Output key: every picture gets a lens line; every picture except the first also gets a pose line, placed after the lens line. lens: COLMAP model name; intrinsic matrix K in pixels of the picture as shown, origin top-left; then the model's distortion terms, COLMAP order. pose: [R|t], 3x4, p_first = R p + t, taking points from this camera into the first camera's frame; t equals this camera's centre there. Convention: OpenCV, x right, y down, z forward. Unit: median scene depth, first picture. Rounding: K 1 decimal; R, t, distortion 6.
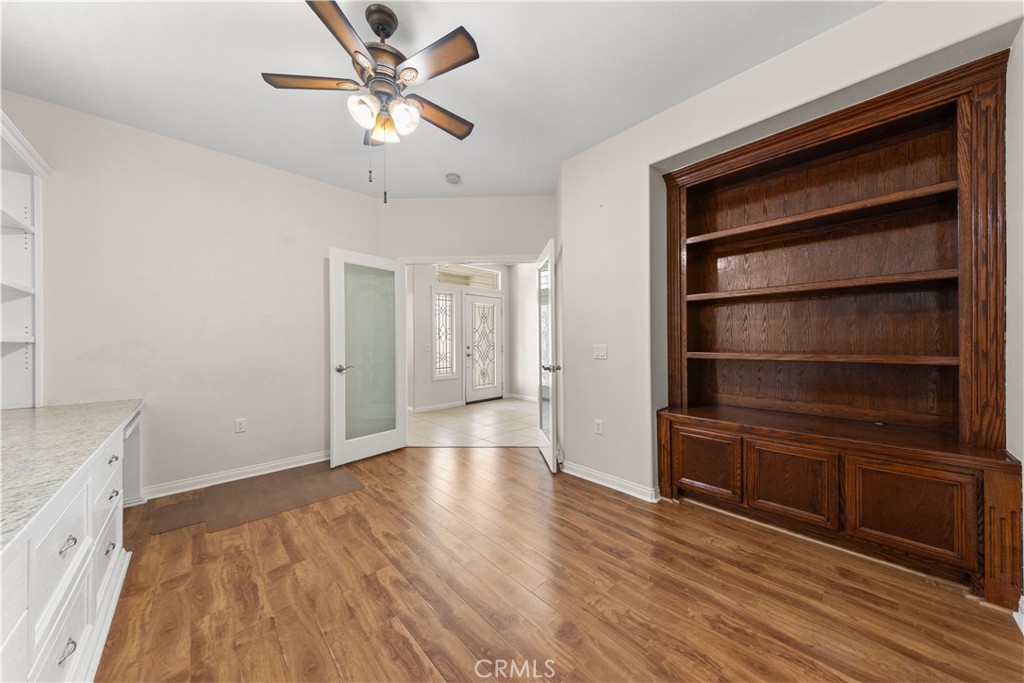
lens RADIAL K [[331.1, 0, 506.5], [0, 331.1, 340.1], [0, 0, 1]] dist [-0.000257, -0.000149]
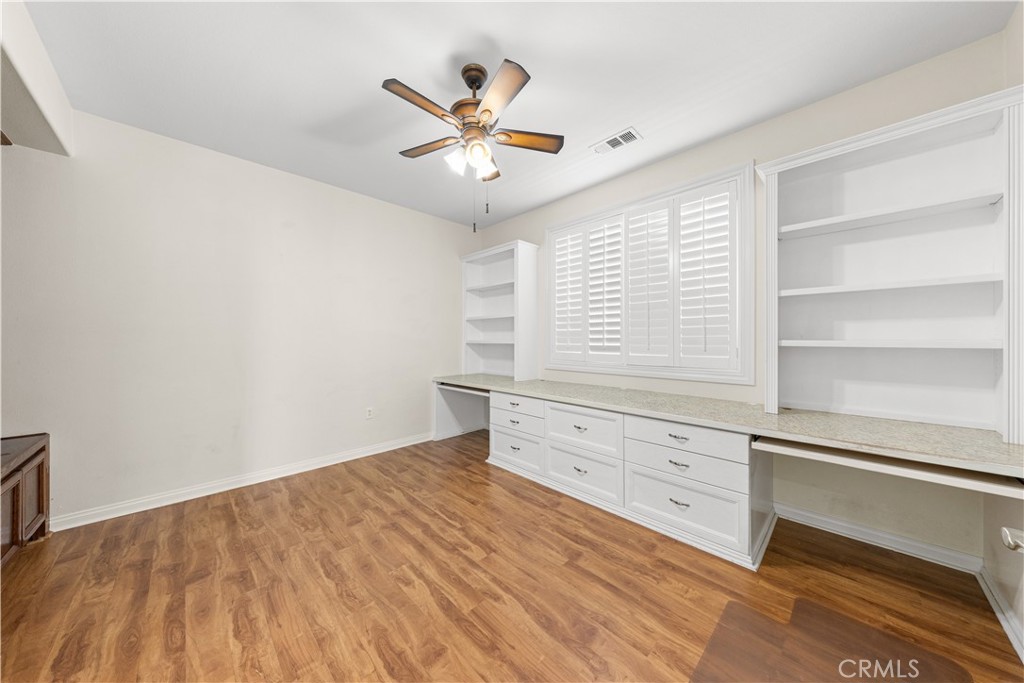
lens RADIAL K [[331.1, 0, 506.5], [0, 331.1, 340.1], [0, 0, 1]] dist [-0.000257, -0.000149]
pose [[-0.999784, 0.009053, -0.018719, -0.455645], [0.009154, 0.999944, -0.005320, -0.024074], [0.018670, -0.005490, -0.999811, 2.179905]]
